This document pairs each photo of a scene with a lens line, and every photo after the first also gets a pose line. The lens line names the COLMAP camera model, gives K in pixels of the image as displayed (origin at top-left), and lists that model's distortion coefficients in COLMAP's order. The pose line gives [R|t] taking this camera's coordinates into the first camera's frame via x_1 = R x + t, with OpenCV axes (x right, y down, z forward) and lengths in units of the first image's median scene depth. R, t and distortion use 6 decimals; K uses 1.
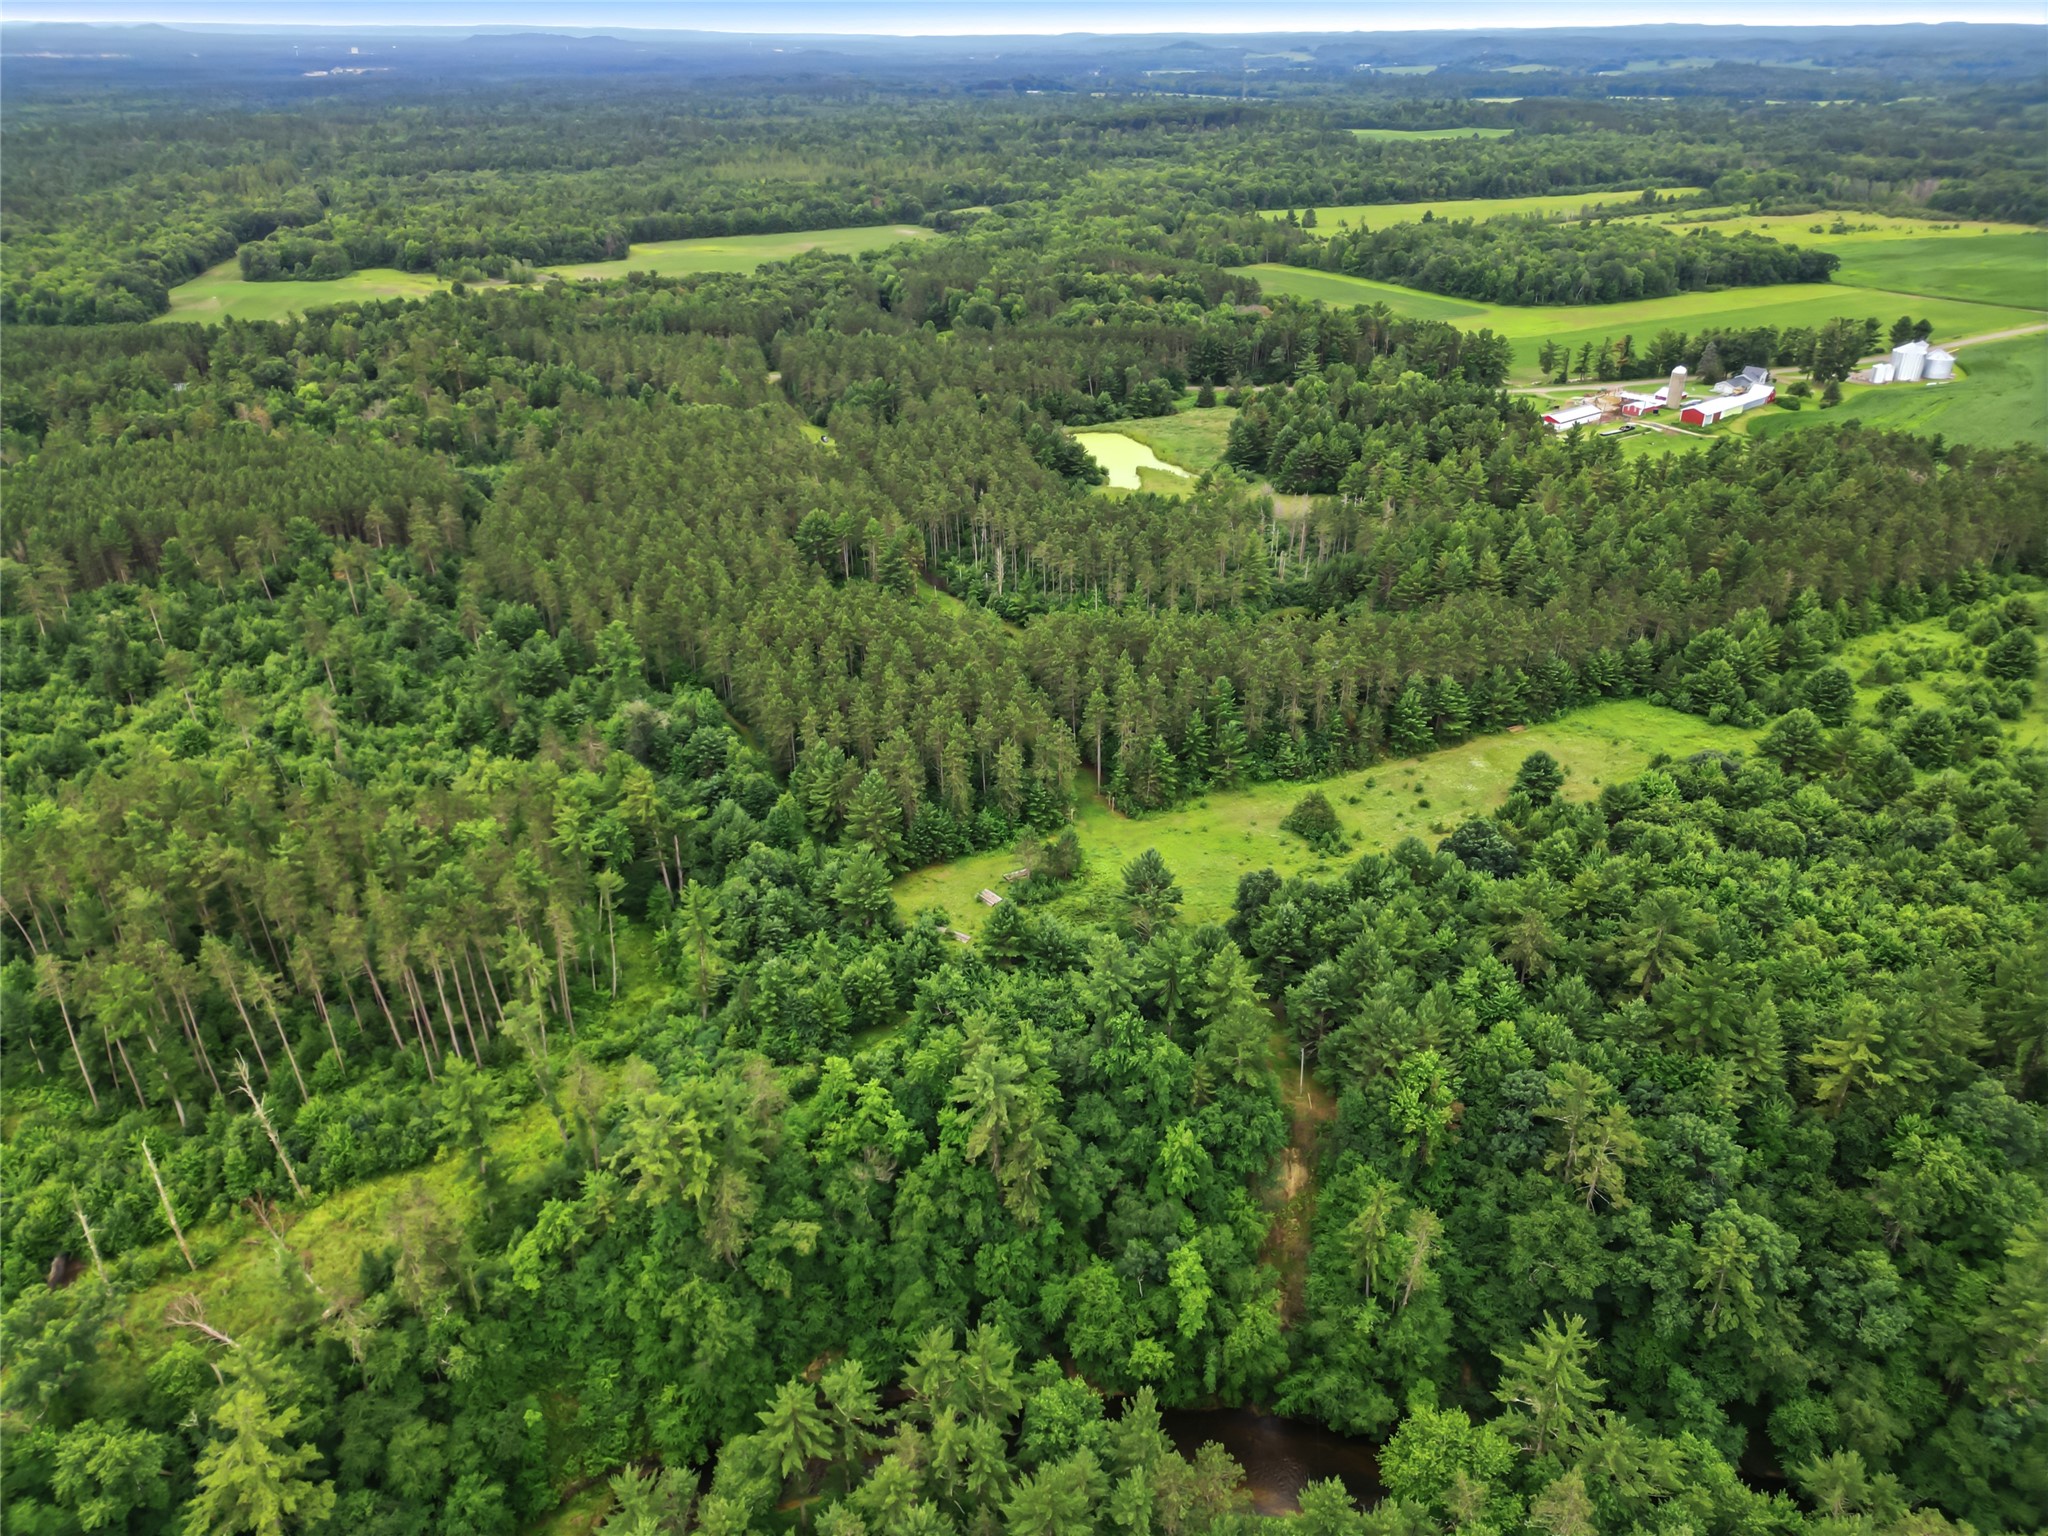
lens RADIAL K [[1425.6, 0, 1018.1], [0, 1425.6, 822.5], [0, 0, 1]] dist [0.060596, -0.044313]
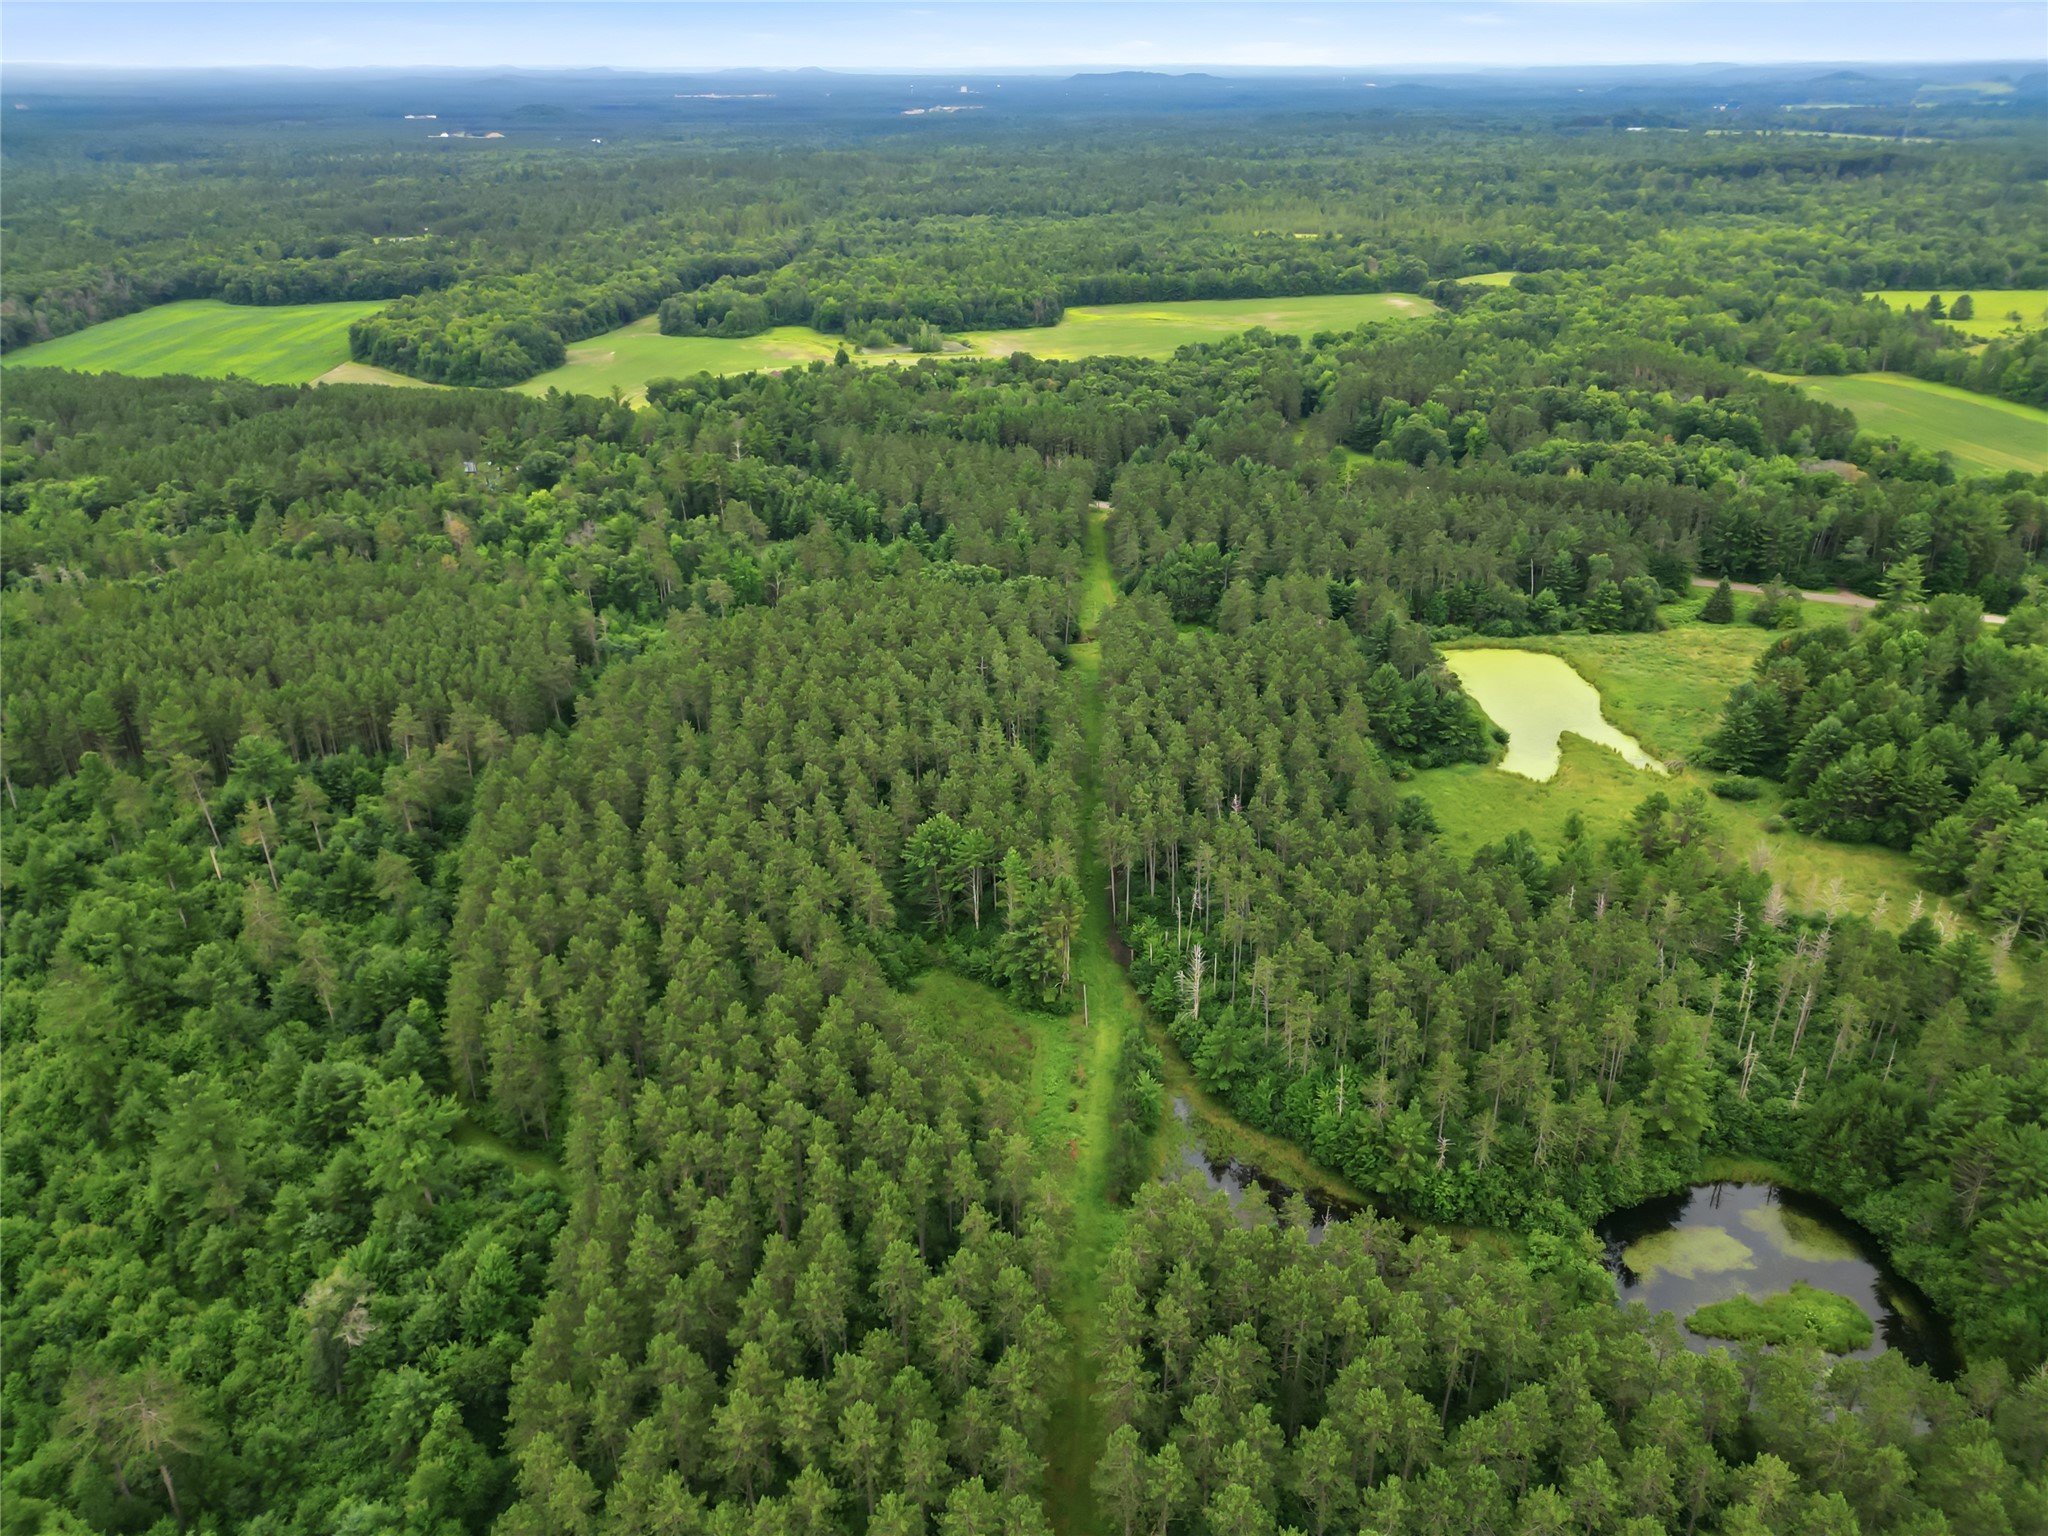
lens RADIAL K [[1441.8, 0, 1024.0], [0, 1441.8, 768.0], [0, 0, 1]] dist [0.069955, -0.064110]
pose [[0.932101, 0.153965, -0.327846, 0.079978], [-0.170880, 0.985018, -0.023240, -0.188905], [0.319356, 0.077685, 0.944445, 0.333812]]
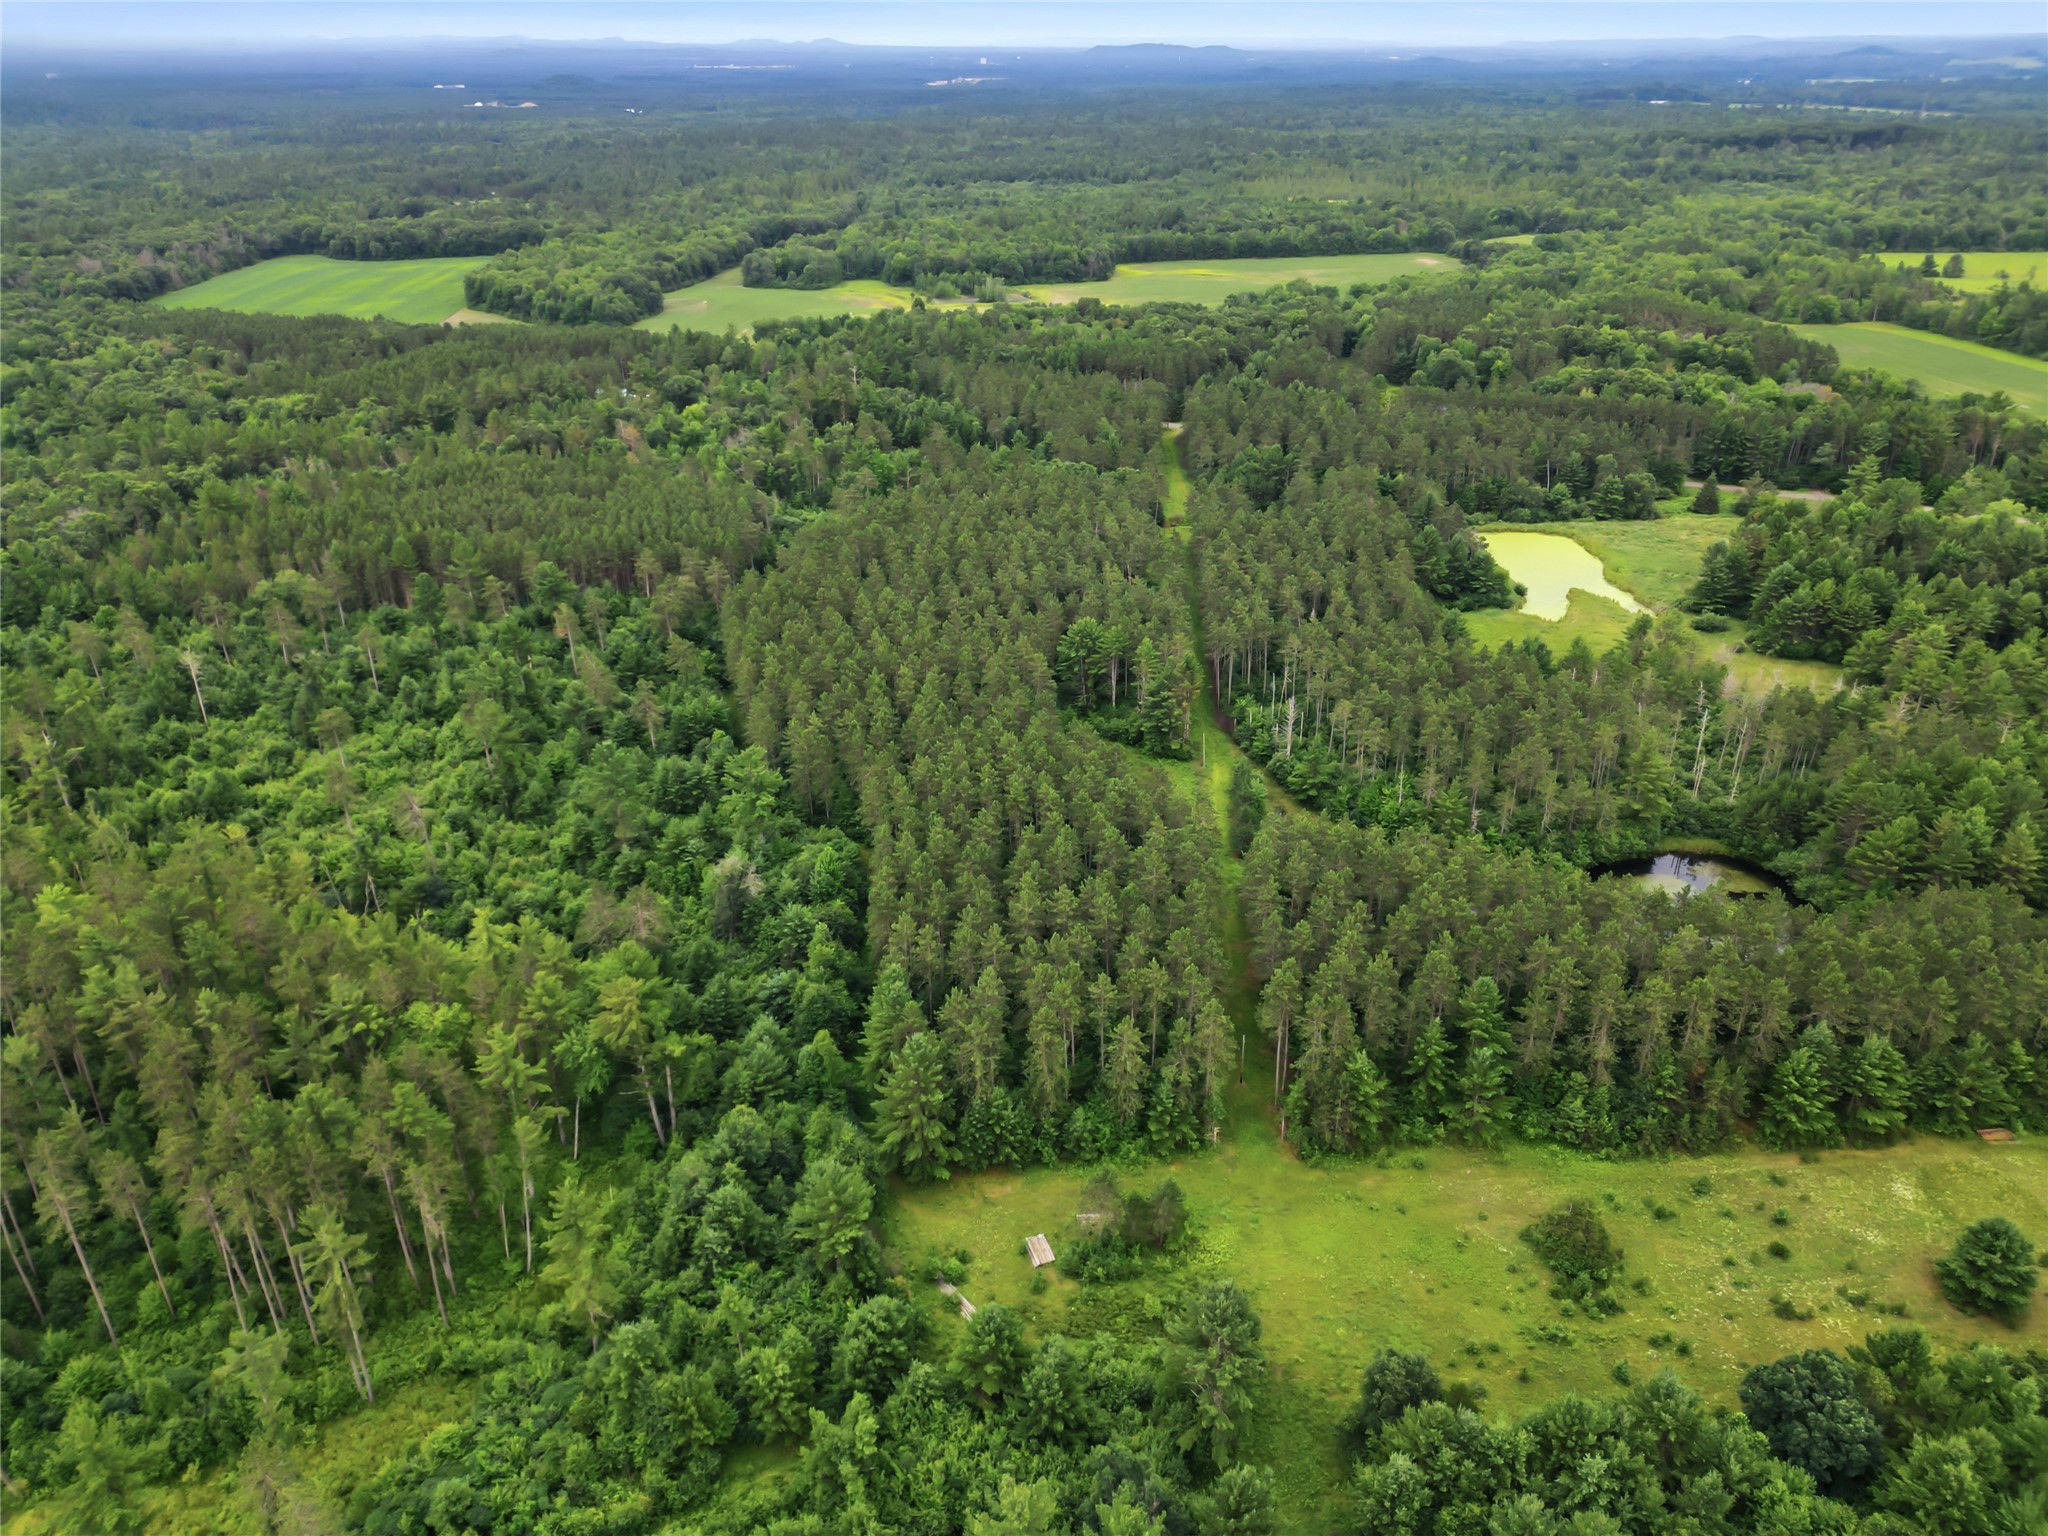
lens RADIAL K [[1472.5, 0, 1017.3], [0, 1472.5, 777.9], [0, 0, 1]] dist [0.069067, -0.062863]
pose [[0.928557, 0.164565, -0.332717, 0.095996], [-0.177838, 0.984013, -0.009613, -0.092014], [0.325816, 0.068096, 0.942978, 0.158037]]
